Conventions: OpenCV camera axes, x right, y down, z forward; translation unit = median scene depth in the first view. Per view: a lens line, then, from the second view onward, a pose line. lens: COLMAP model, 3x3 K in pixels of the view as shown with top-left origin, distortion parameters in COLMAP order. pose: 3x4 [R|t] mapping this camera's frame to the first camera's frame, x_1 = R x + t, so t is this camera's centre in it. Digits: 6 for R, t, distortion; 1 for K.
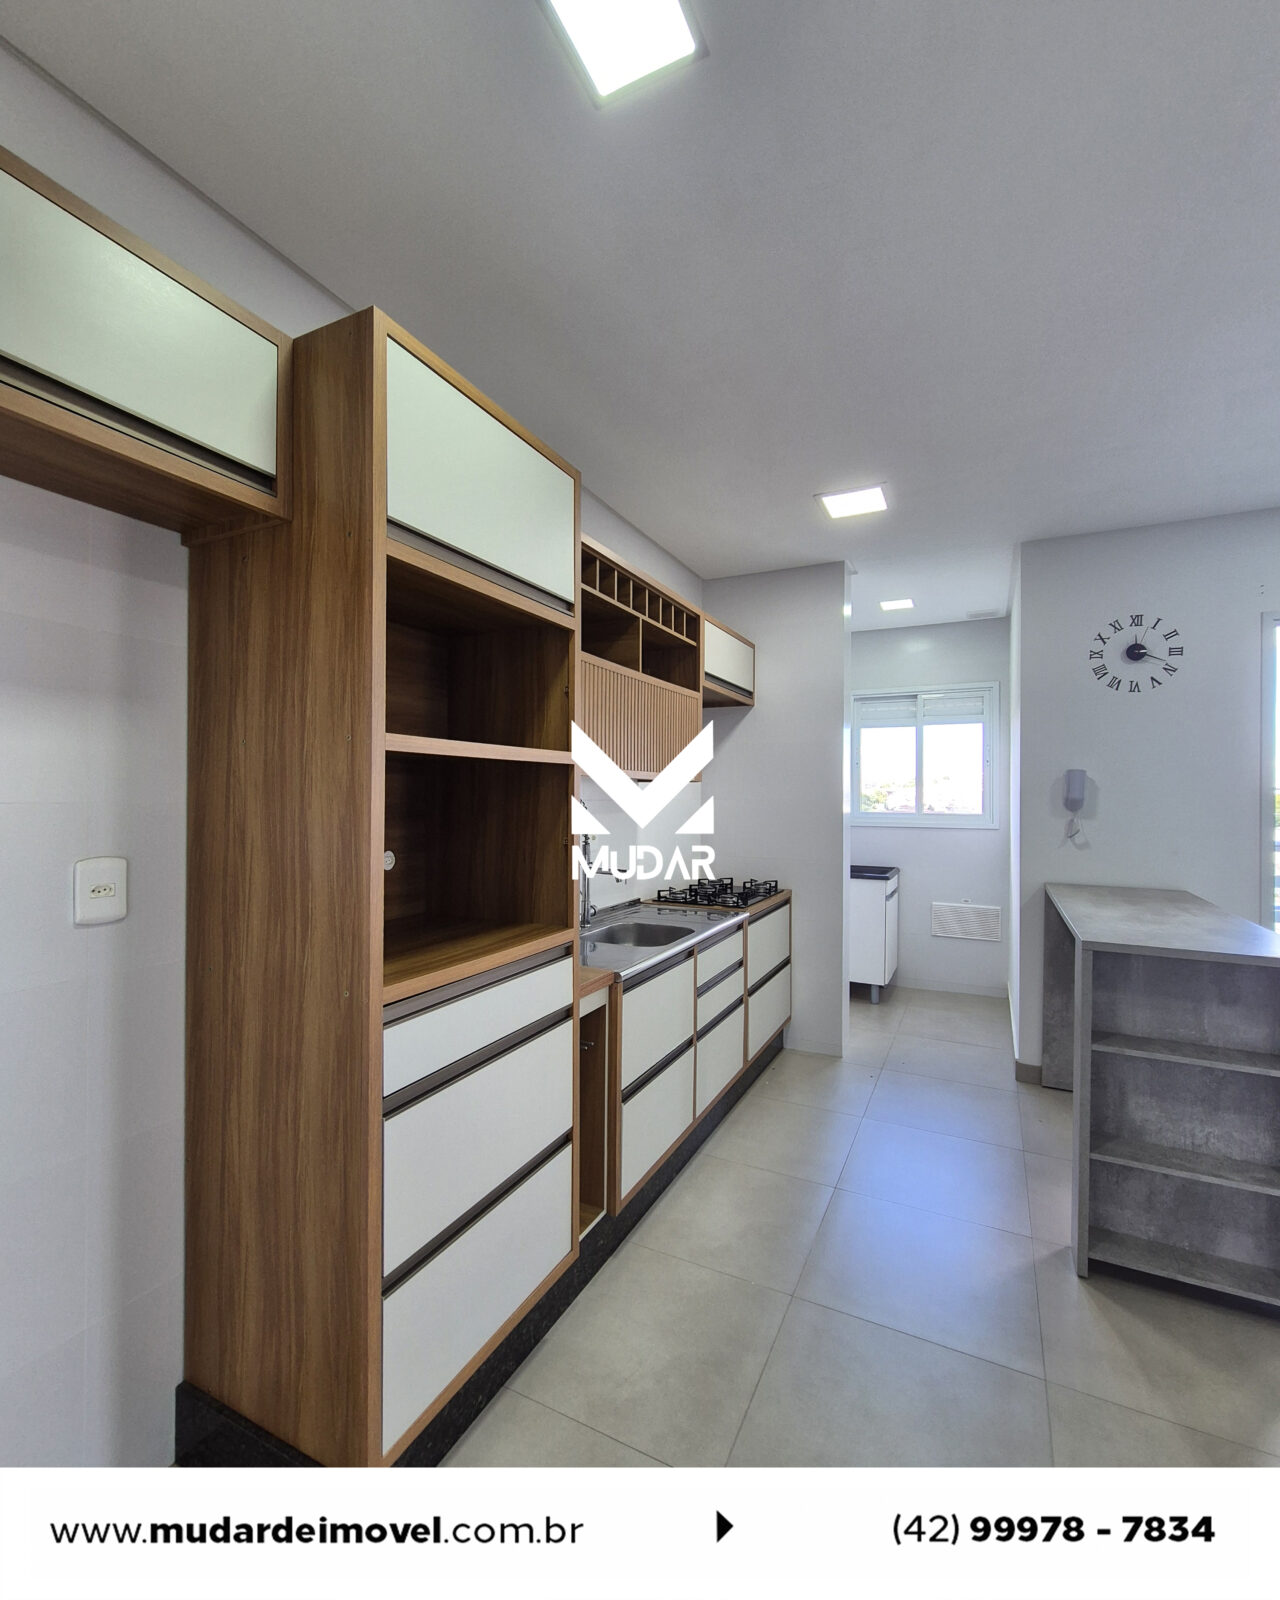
lens RADIAL K [[706.4, 0, 639.7], [0, 706.4, 797.6], [0, 0, 1]] dist [-0.000950, 0.000468]
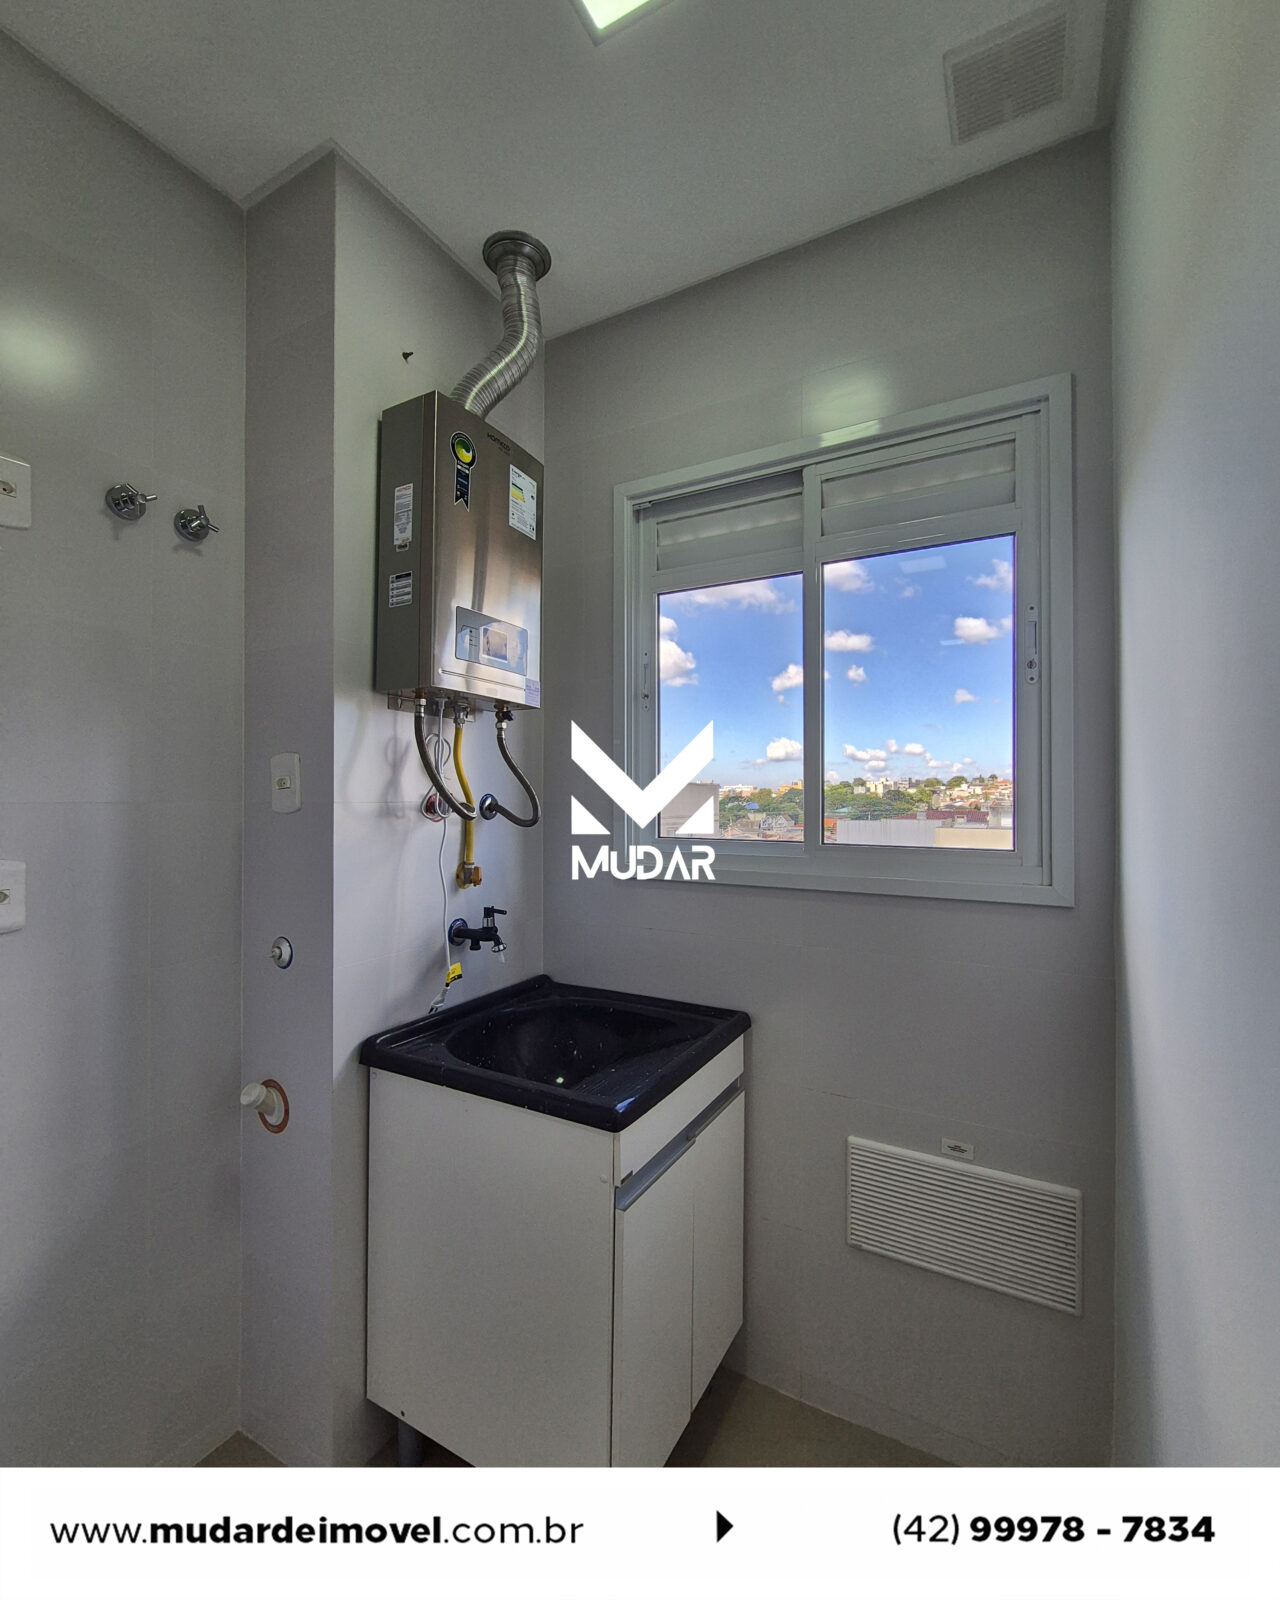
lens RADIAL K [[706.4, 0, 642.5], [0, 706.4, 790.7], [0, 0, 1]] dist [-0.000950, 0.000468]
pose [[0.998654, -0.000821, -0.051868, 0.651858], [0.000352, 0.999959, -0.009051, 0.001728], [0.051874, 0.009020, 0.998613, 1.315371]]
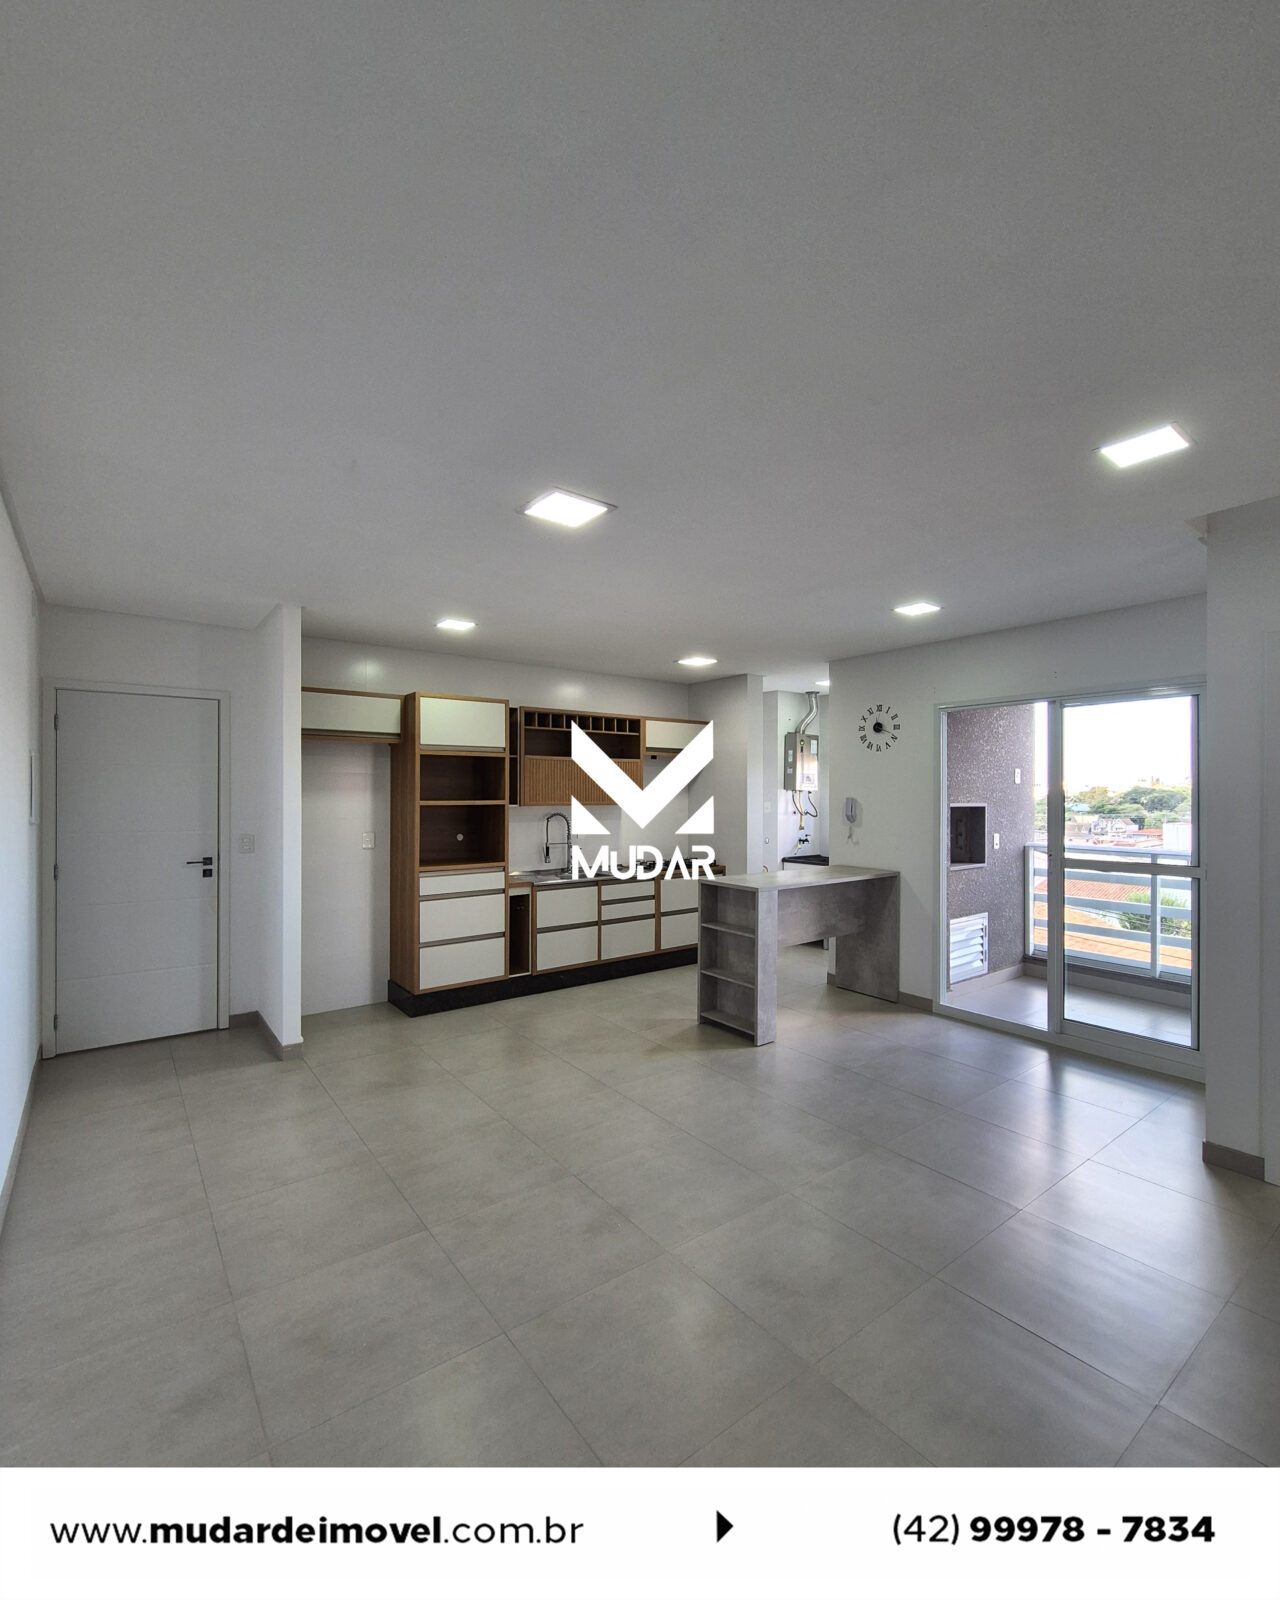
lens RADIAL K [[706.4, 0, 633.6], [0, 706.4, 794.9], [0, 0, 1]] dist [-0.000950, 0.000468]
pose [[0.893258, -0.002647, -0.449536, 1.136493], [0.001407, 0.999994, -0.003092, -0.051971], [0.449541, 0.002130, 0.893257, -0.902832]]
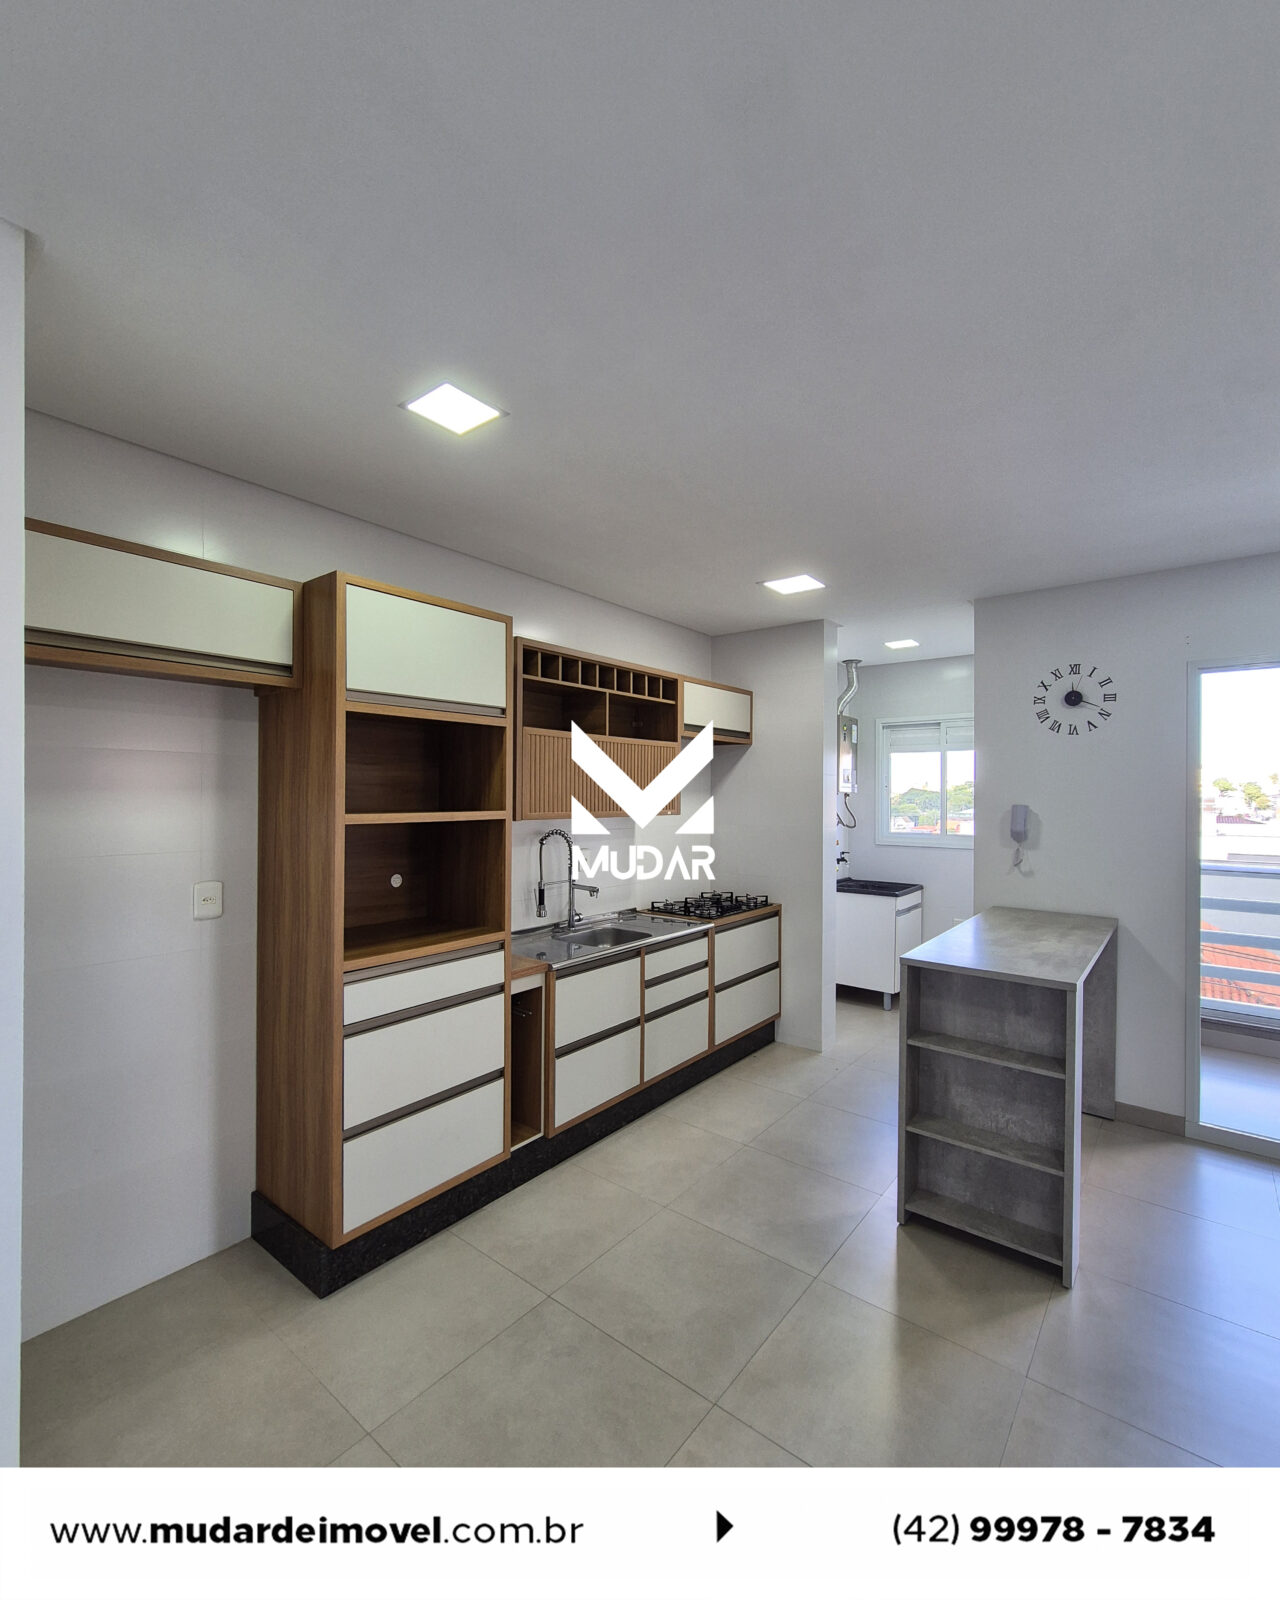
lens RADIAL K [[706.4, 0, 640.3], [0, 706.4, 796.1], [0, 0, 1]] dist [-0.000950, 0.000468]
pose [[0.978049, 0.000871, -0.208372, 0.333094], [-0.001116, 0.999999, -0.001060, -0.063915], [0.208371, 0.001269, 0.978049, -0.254438]]
